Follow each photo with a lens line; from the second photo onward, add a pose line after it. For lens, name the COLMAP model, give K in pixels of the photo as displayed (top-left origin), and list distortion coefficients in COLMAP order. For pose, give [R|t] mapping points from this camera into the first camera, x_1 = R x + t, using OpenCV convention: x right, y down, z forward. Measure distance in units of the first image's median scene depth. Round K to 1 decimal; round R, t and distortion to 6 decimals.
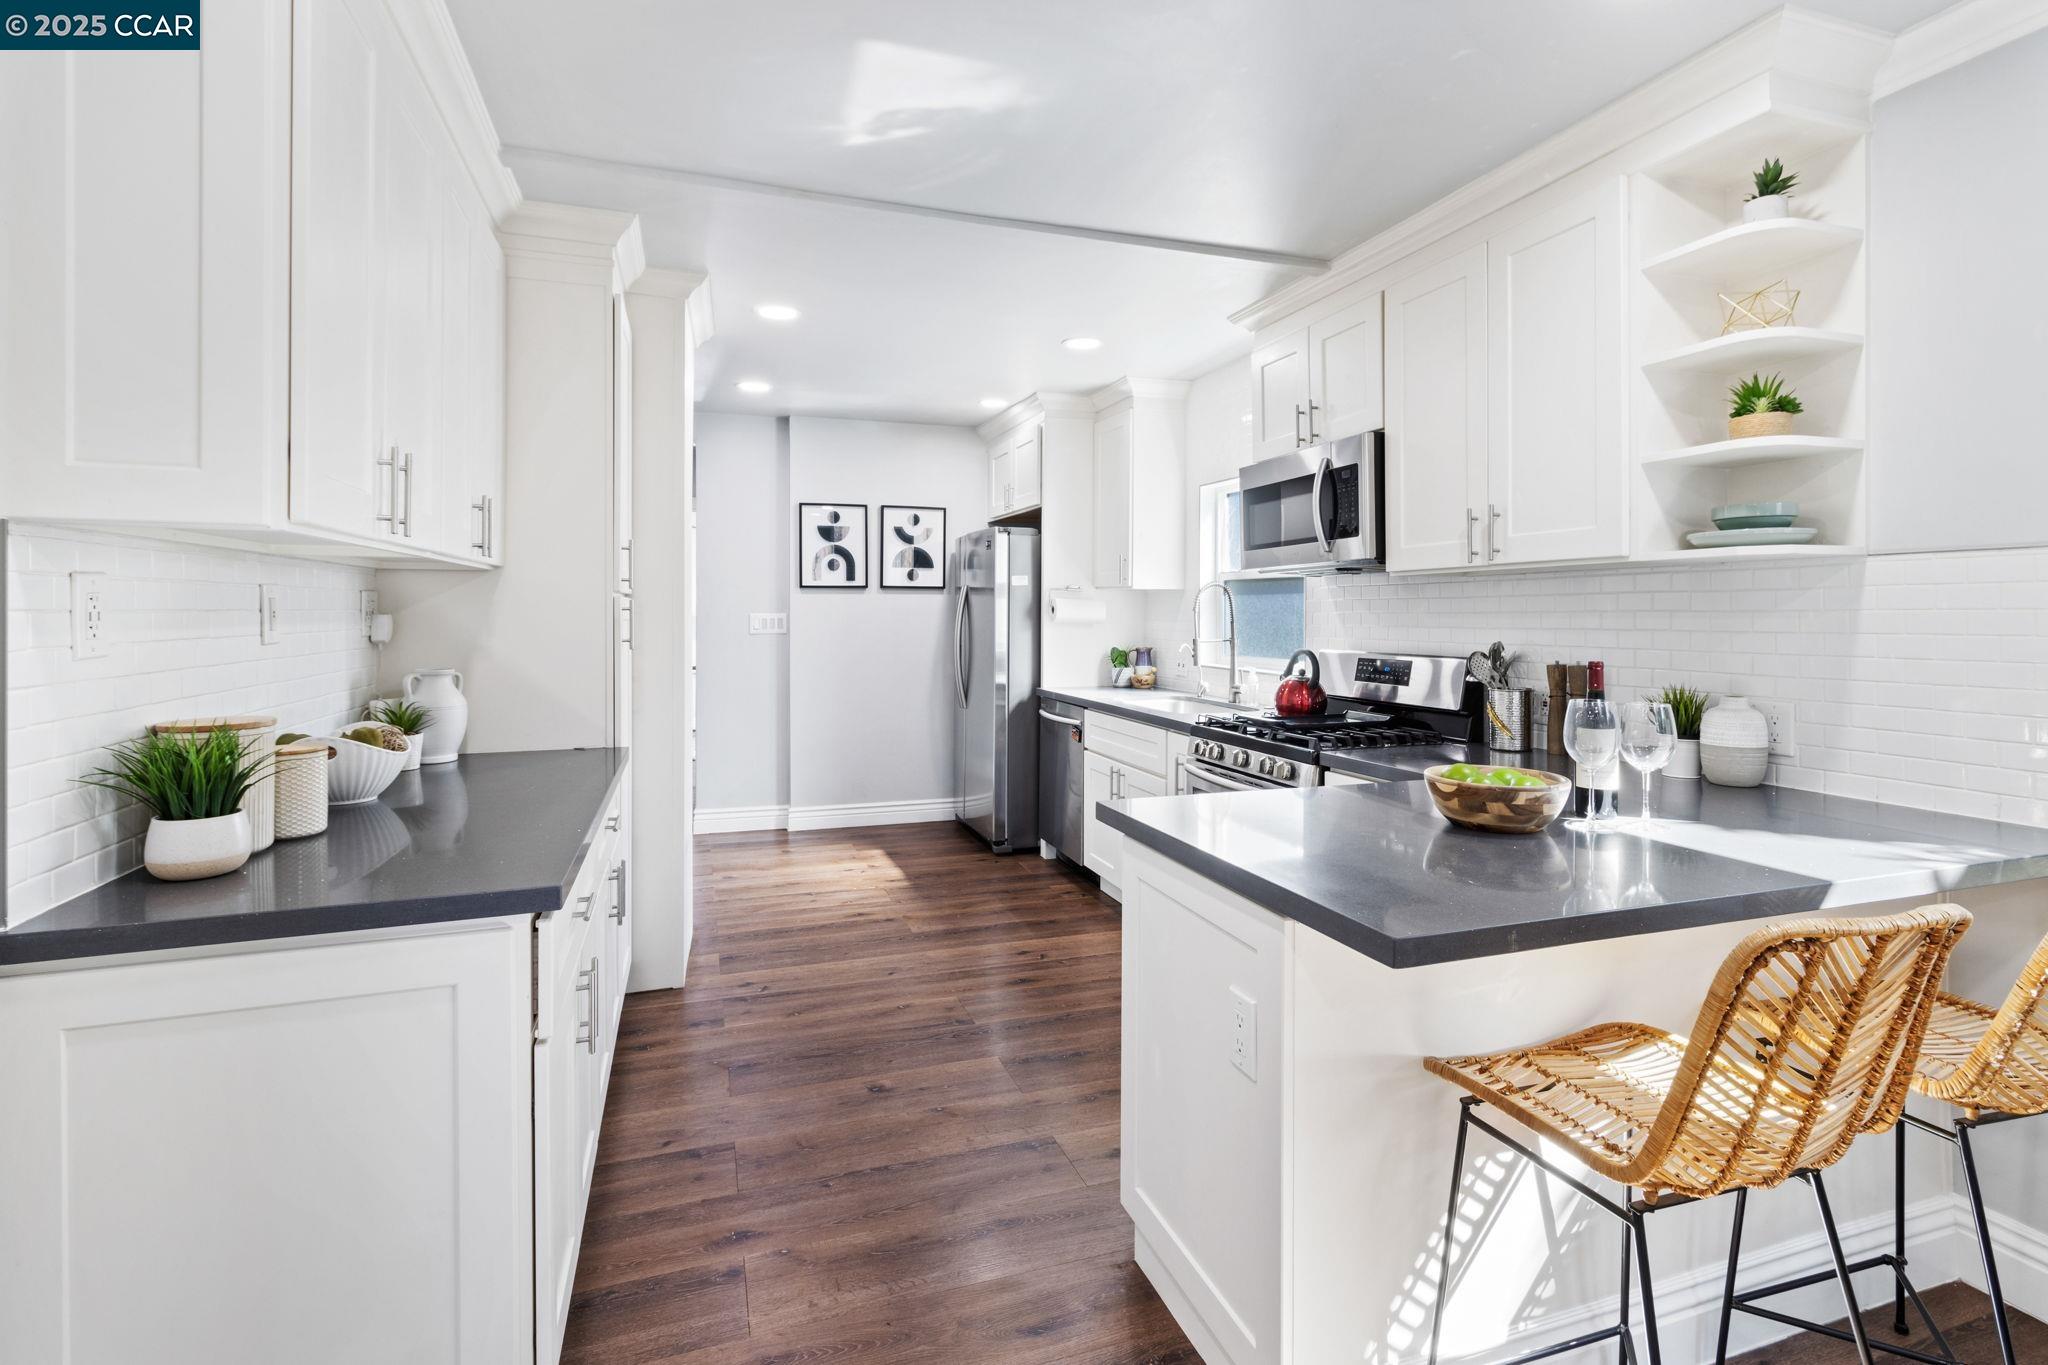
lens RADIAL K [[963.1, 0, 1017.8], [0, 963.1, 605.2], [0, 0, 1]] dist [0.010177, 0.001325]
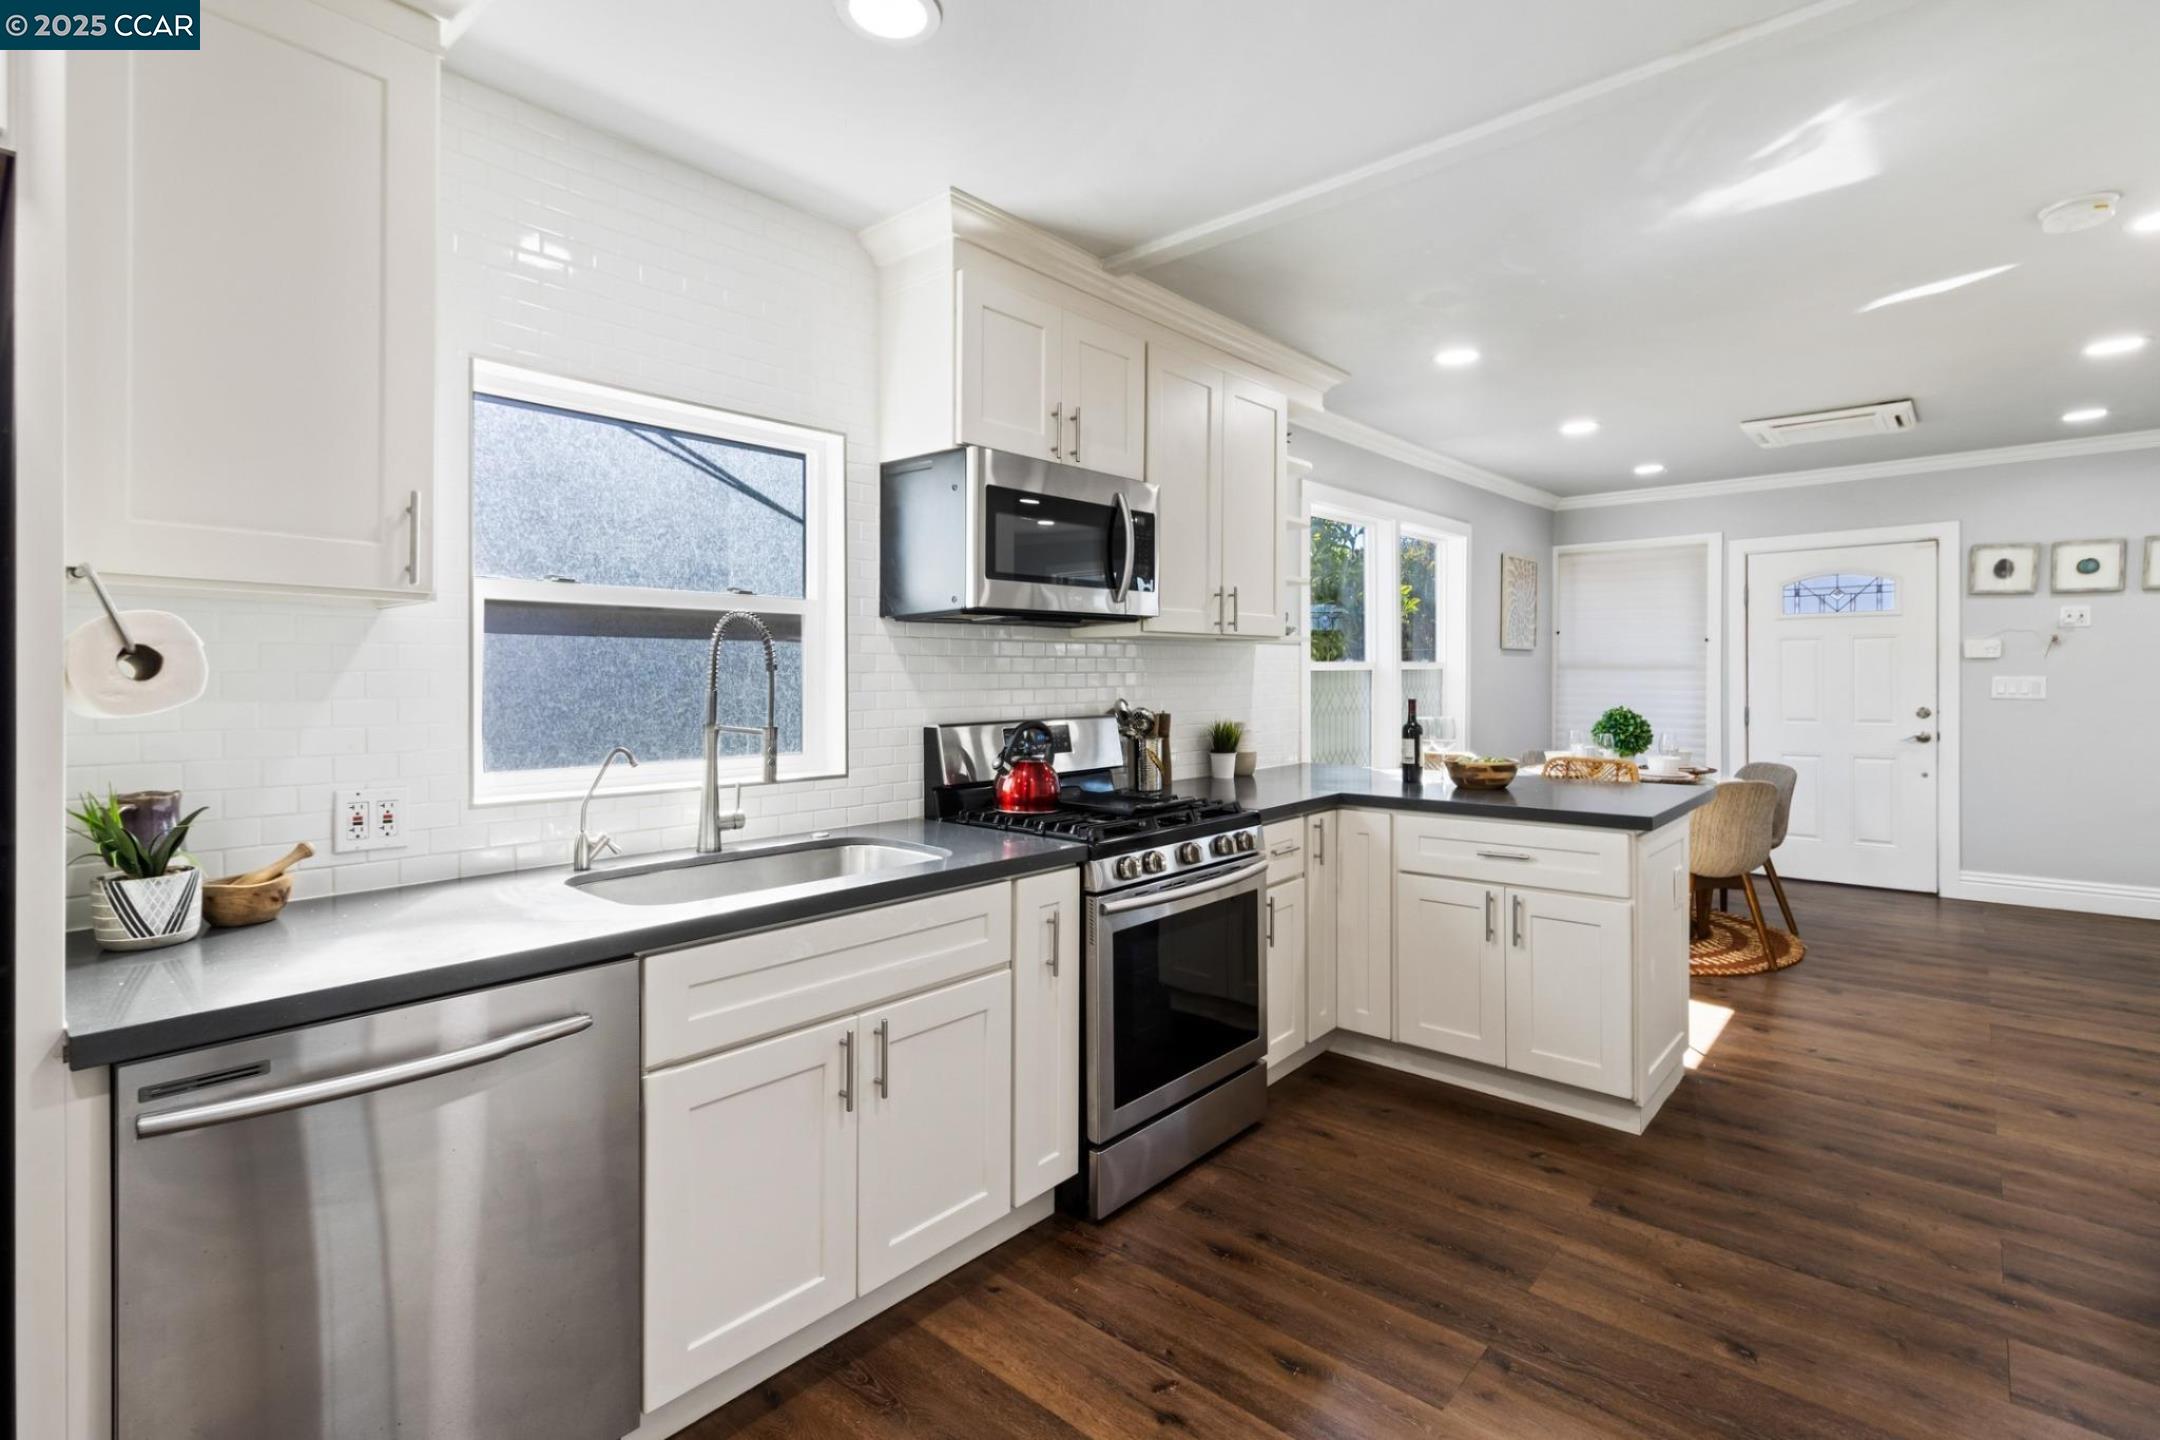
lens RADIAL K [[1015.8, 0, 1098.5], [0, 1015.8, 677.3], [0, 0, 1]] dist [0.010177, 0.001325]
pose [[-0.511483, -0.004102, 0.859283, -0.527648], [-0.006178, 0.999980, 0.001096, 0.014178], [-0.859271, -0.004748, -0.511498, 1.730195]]
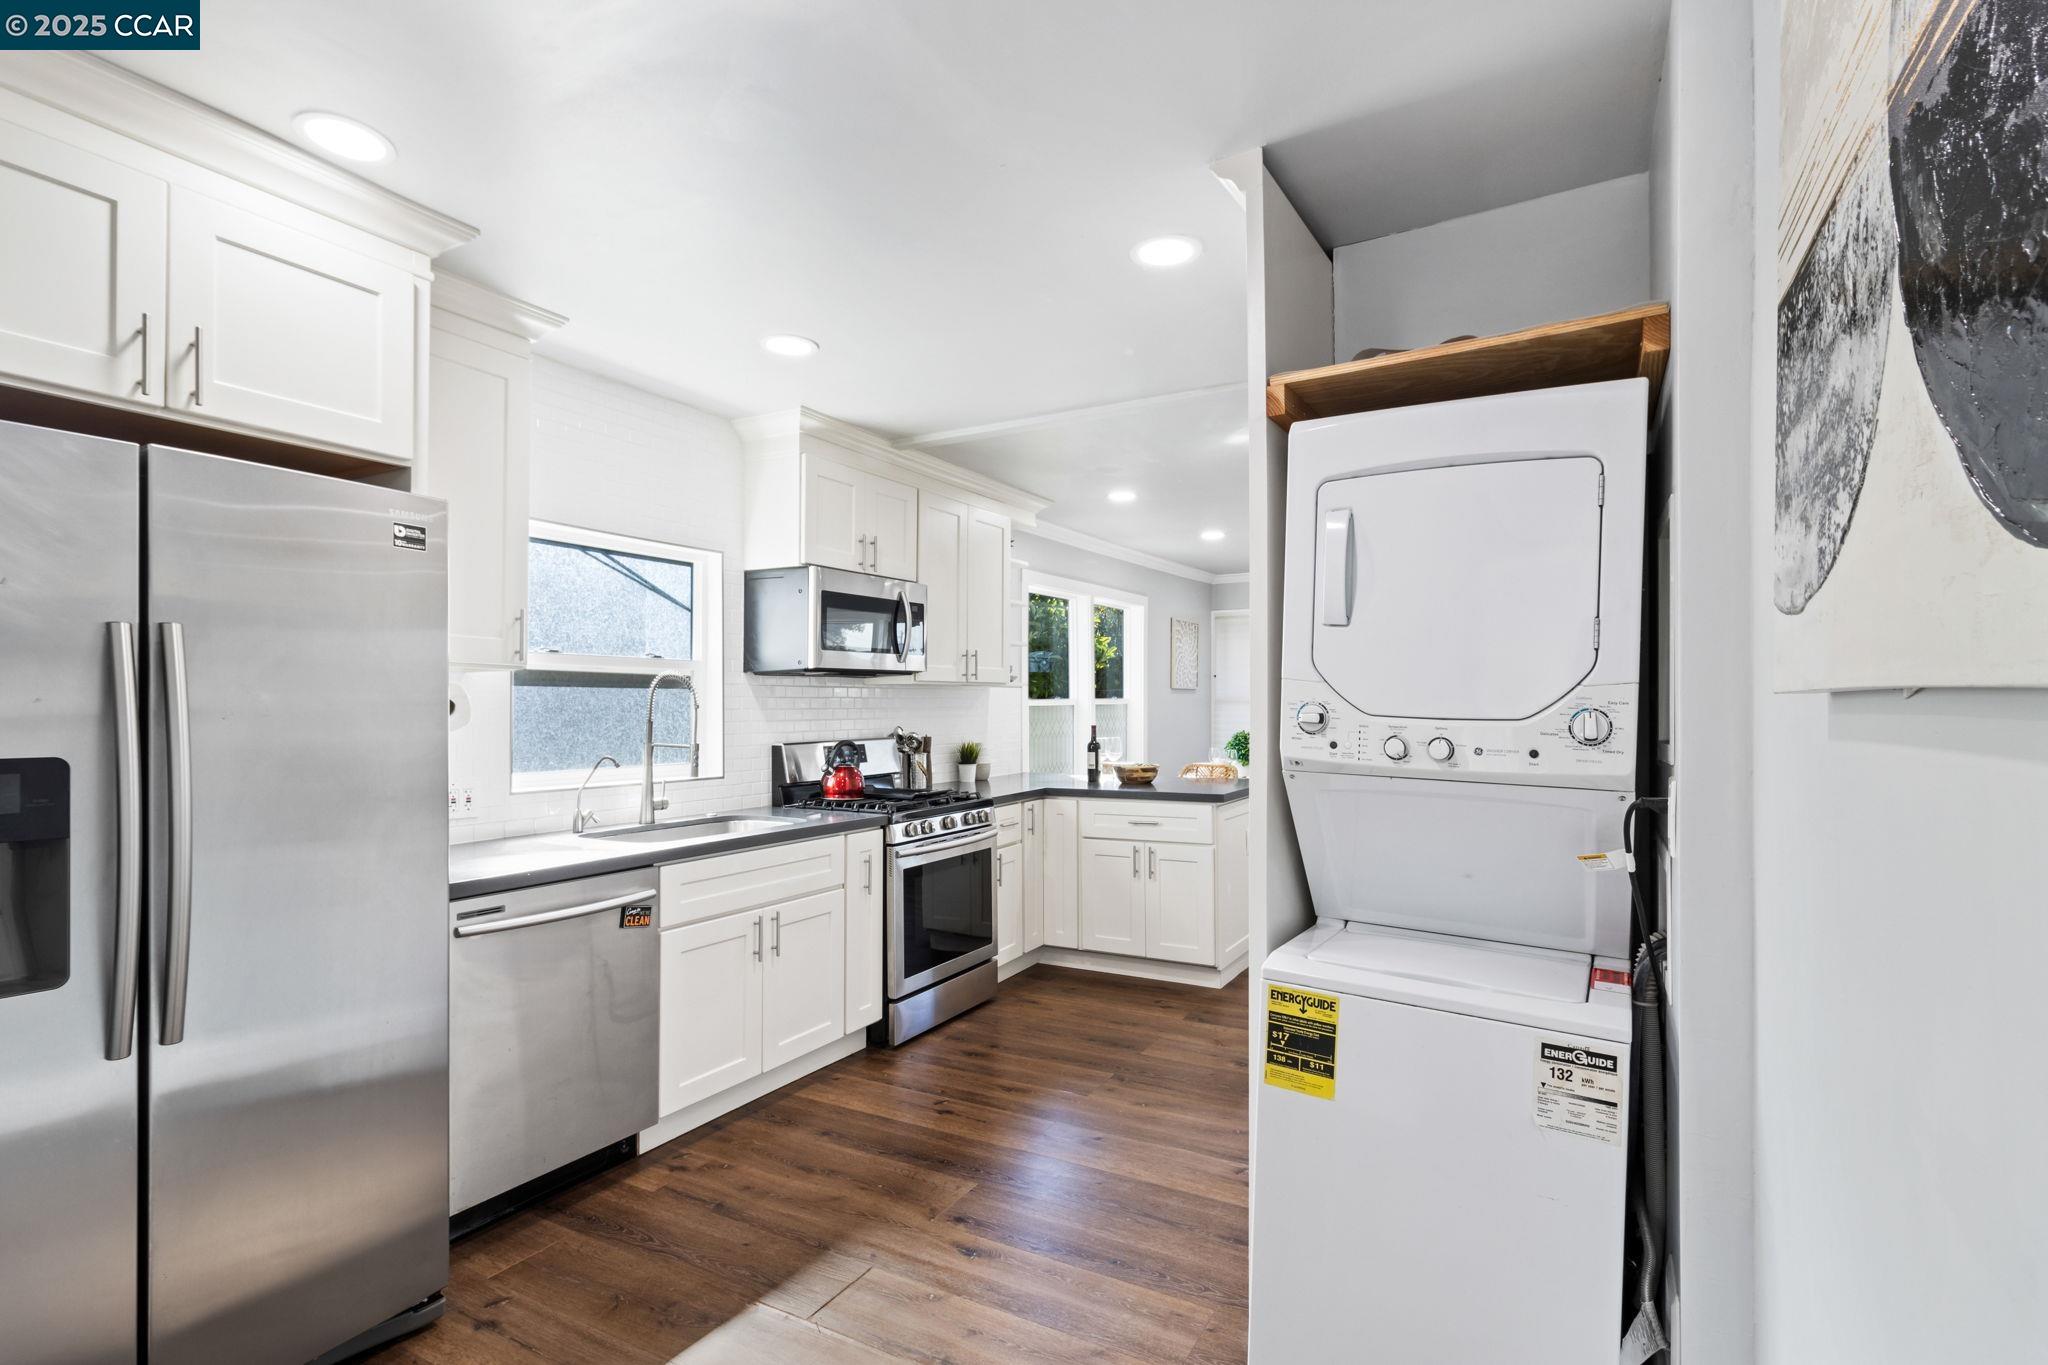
lens RADIAL K [[963.1, 0, 1038.4], [0, 963.1, 691.3], [0, 0, 1]] dist [0.010177, 0.001325]
pose [[-0.676450, 0.010773, 0.736410, -0.916915], [-0.004255, 0.999819, -0.018535, 0.009978], [-0.736476, -0.015671, -0.676282, 2.057053]]
